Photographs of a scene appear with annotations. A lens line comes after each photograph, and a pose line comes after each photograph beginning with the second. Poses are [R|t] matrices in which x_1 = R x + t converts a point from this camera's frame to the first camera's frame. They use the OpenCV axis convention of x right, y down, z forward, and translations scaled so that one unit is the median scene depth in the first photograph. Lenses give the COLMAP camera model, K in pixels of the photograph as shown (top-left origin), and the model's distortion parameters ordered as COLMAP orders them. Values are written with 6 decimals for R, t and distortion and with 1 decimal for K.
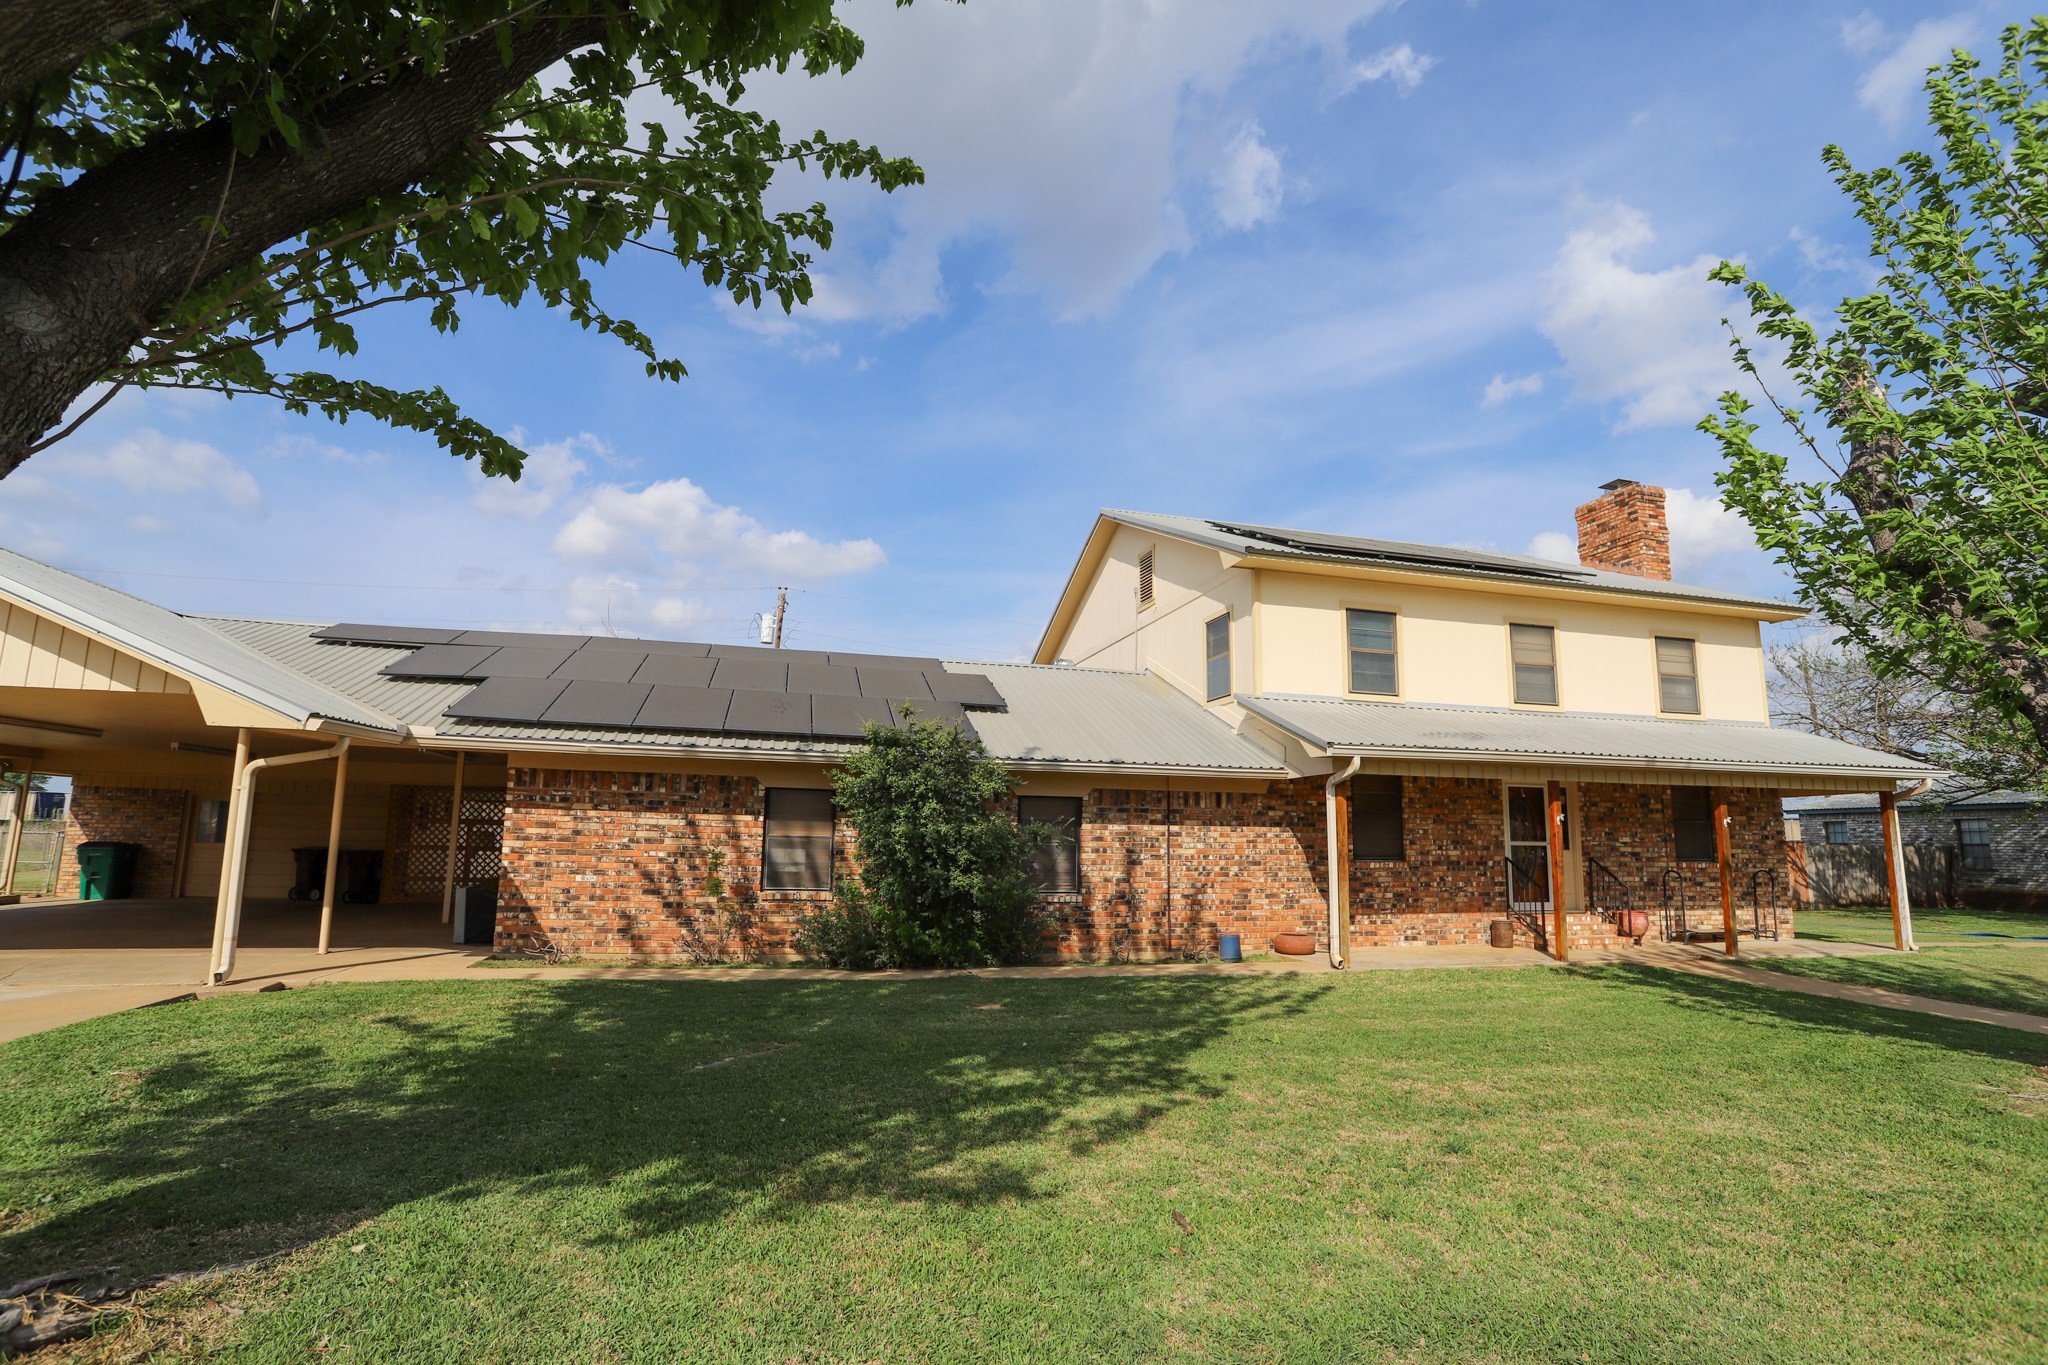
lens RADIAL K [[1003.1, 0, 1024.6], [0, 1003.1, 680.8], [0, 0, 1]] dist [-0.053629, 0.017216]
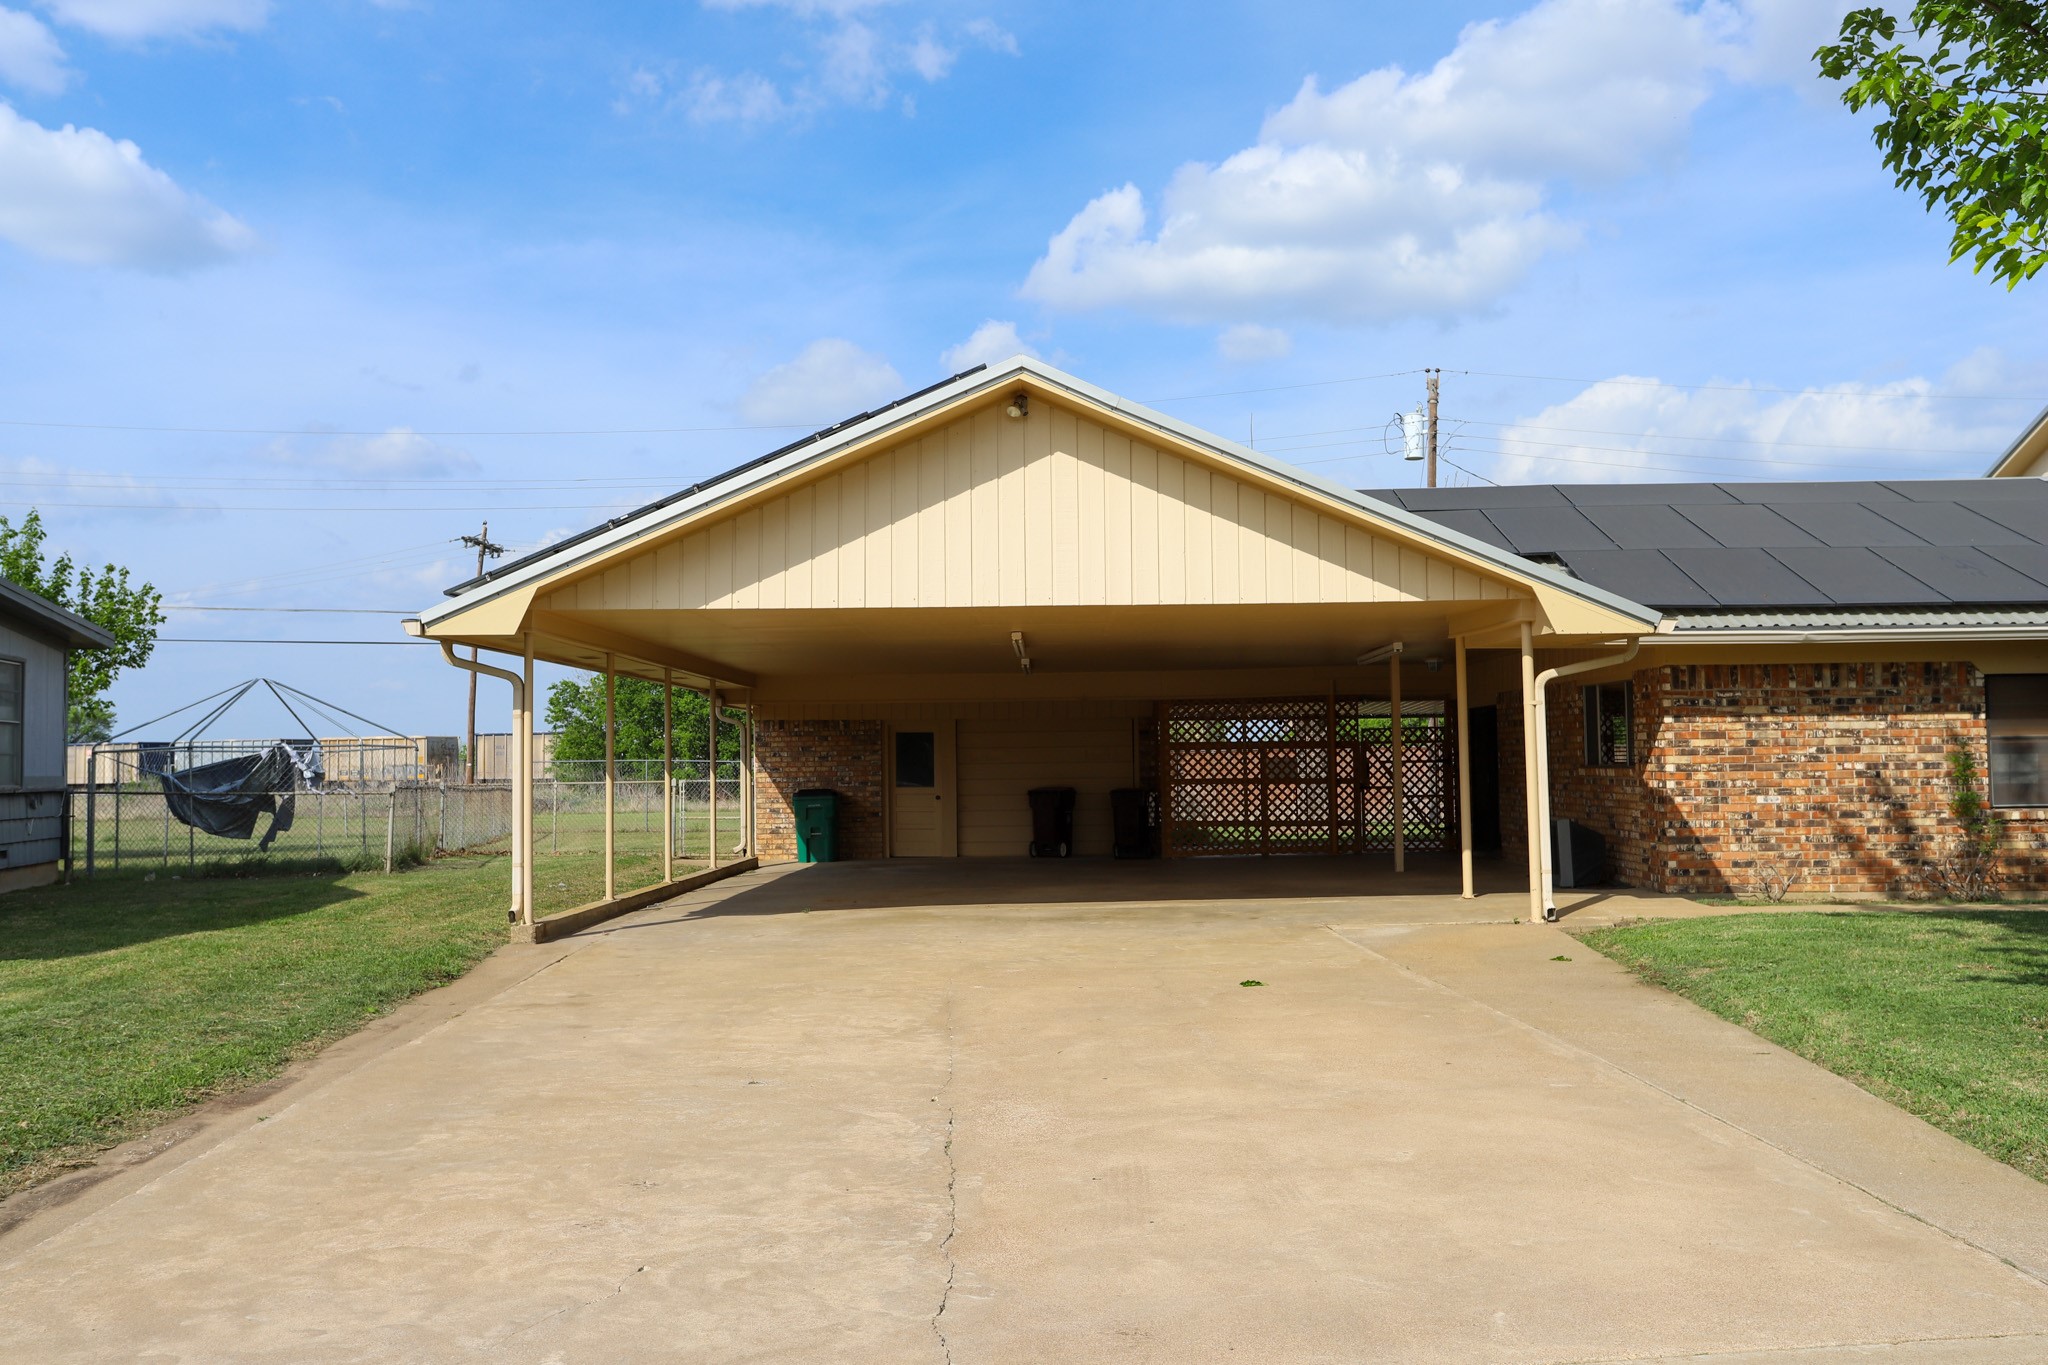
lens RADIAL K [[1743.8, 0, 1009.8], [0, 1743.8, 693.1], [0, 0, 1]] dist [-0.035776, 0.062572]
pose [[0.966855, -0.041066, -0.252000, -0.557001], [0.069169, 0.992201, 0.103692, -0.058567], [0.245777, -0.117686, 0.962156, -0.390887]]
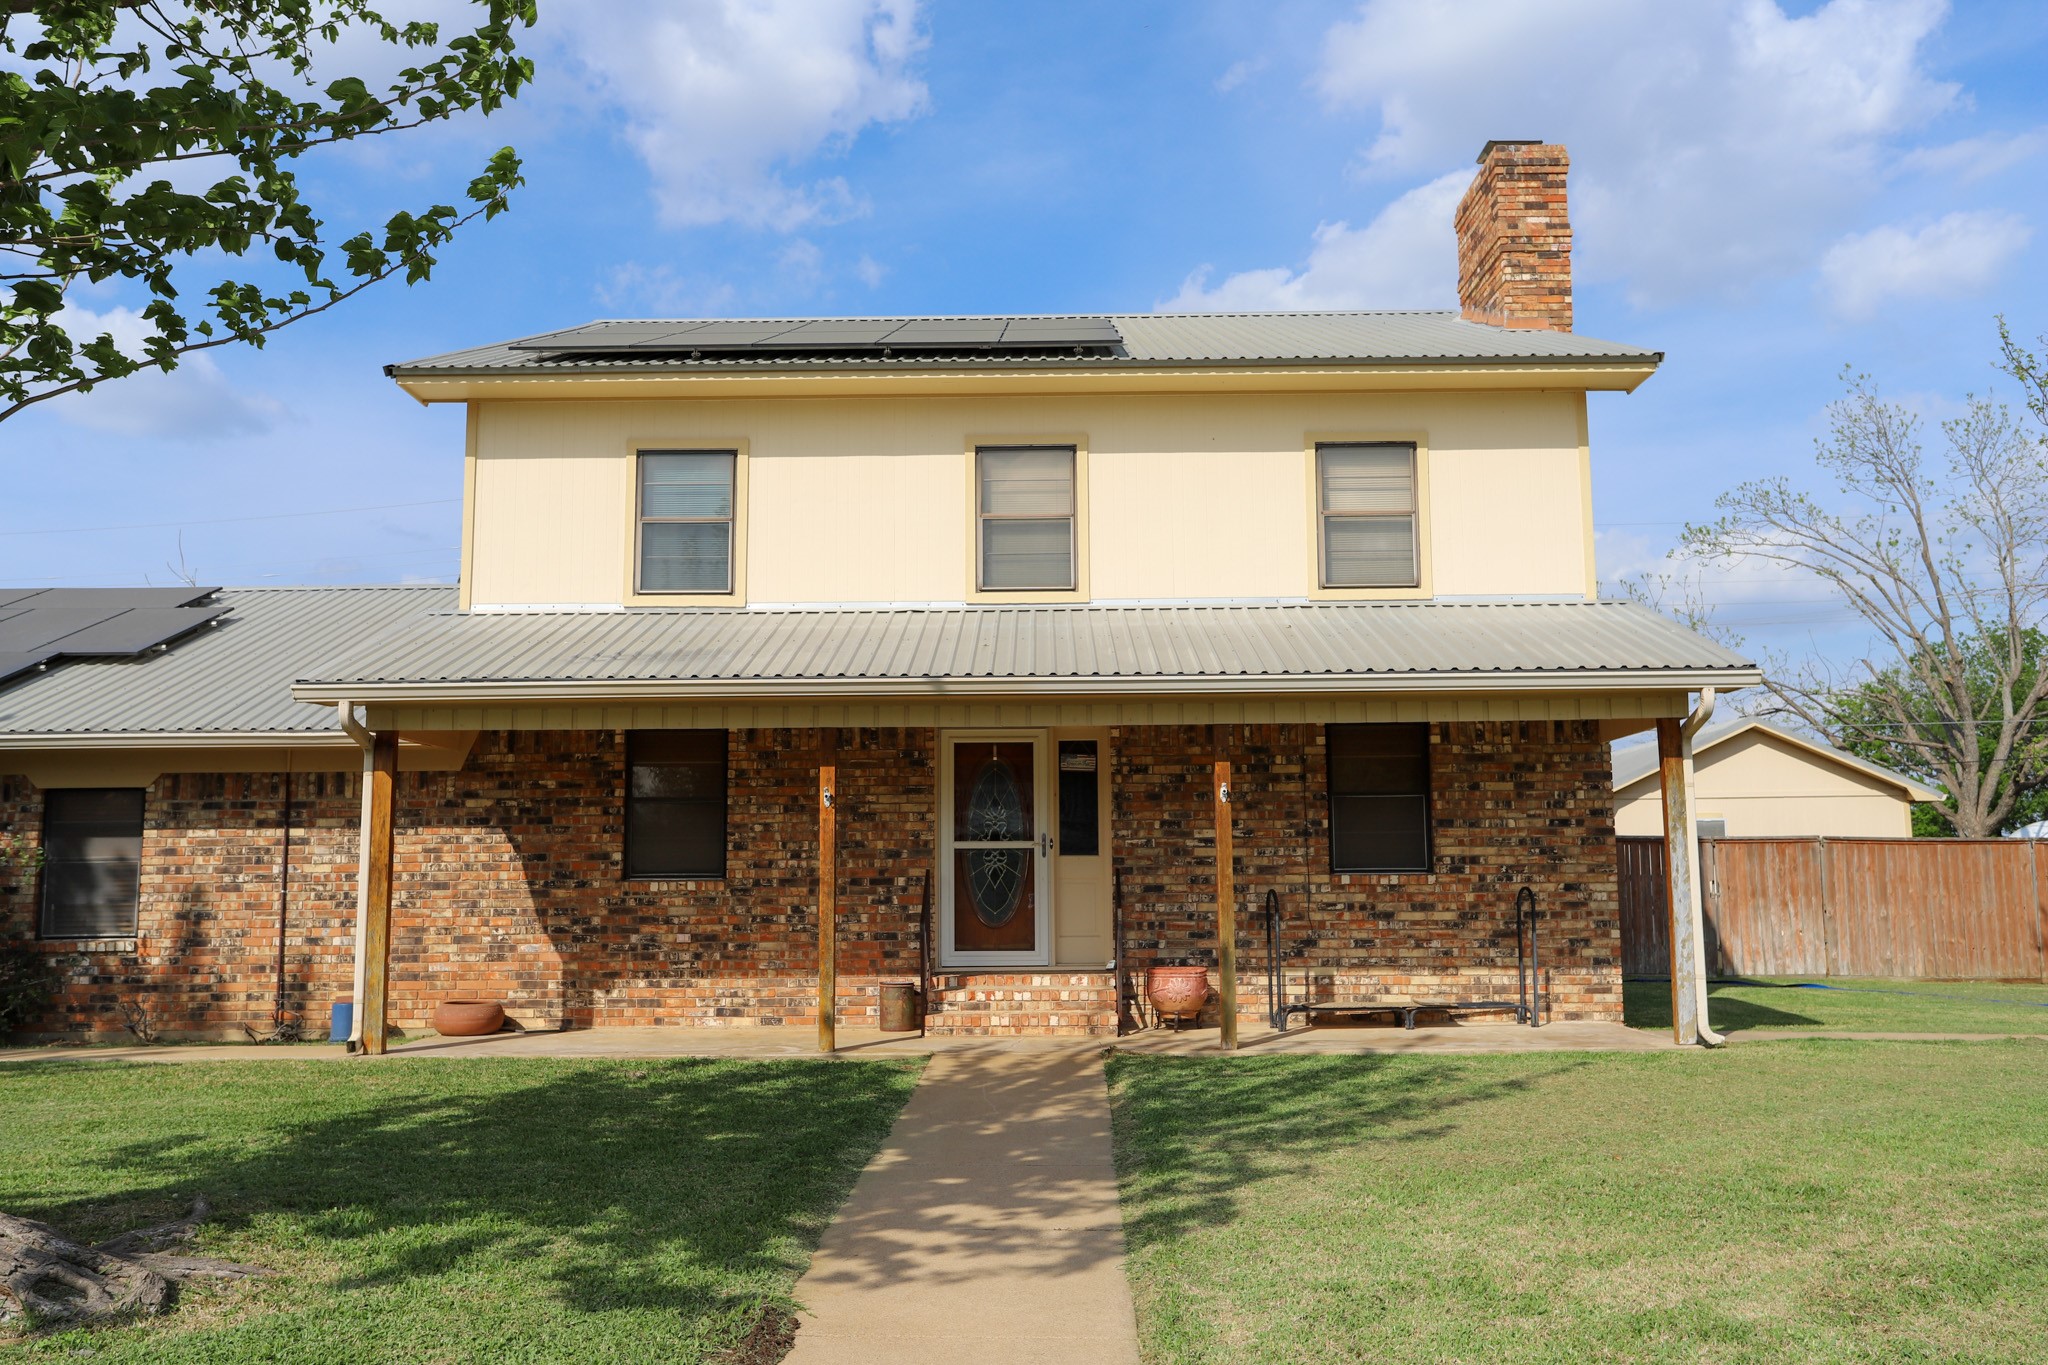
lens RADIAL K [[1748.3, 0, 1033.4], [0, 1748.3, 670.0], [0, 0, 1]] dist [-0.030181, 0.022340]
pose [[0.963608, -0.058597, -0.260817, 0.840199], [0.065424, 0.997703, 0.017563, 0.055220], [0.259189, -0.033988, 0.965228, 0.074711]]
